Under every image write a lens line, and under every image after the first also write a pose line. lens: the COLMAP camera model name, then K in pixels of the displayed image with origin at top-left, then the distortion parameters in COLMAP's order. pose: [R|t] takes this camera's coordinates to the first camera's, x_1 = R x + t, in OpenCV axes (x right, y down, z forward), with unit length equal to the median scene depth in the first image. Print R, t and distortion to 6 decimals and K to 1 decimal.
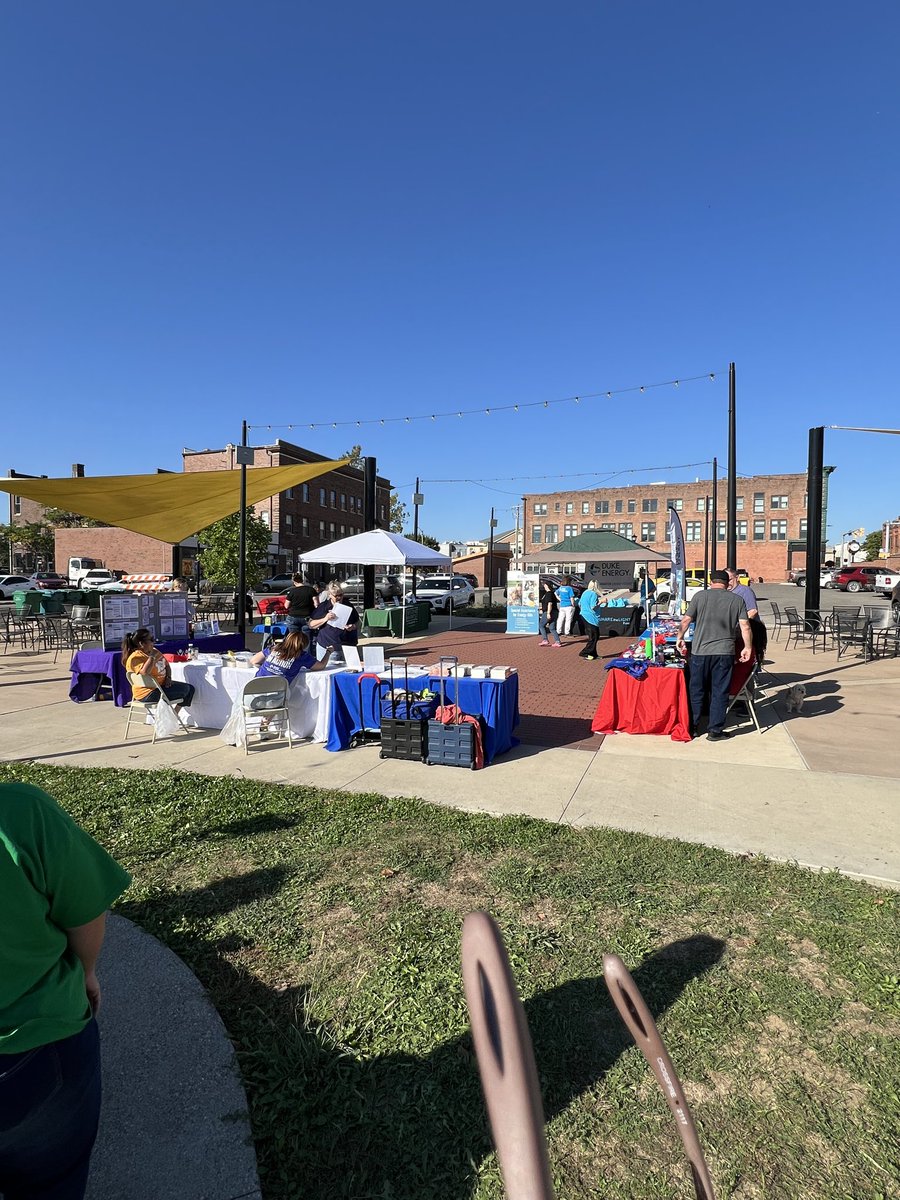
lens RADIAL K [[897.7, 0, 449.8], [0, 897.7, 598.6], [0, 0, 1]] dist [-0.006205, -0.000413]
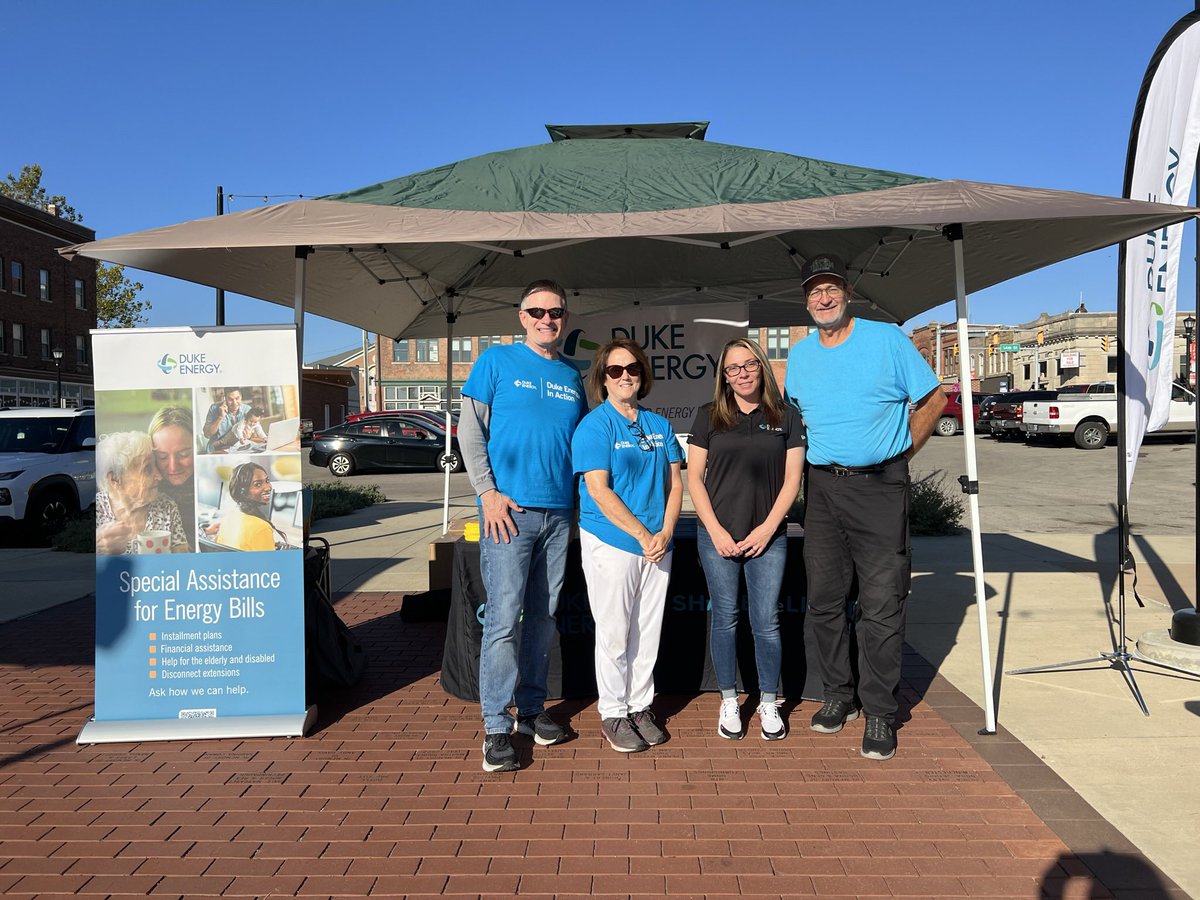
lens RADIAL K [[897.7, 0, 598.2], [0, 897.7, 451.0], [0, 0, 1]] dist [-0.006205, -0.000413]
pose [[0.956553, -0.024633, 0.290515, 0.102309], [0.024767, 0.999688, 0.003218, -0.007738], [-0.290504, 0.004117, 0.956865, 0.826569]]
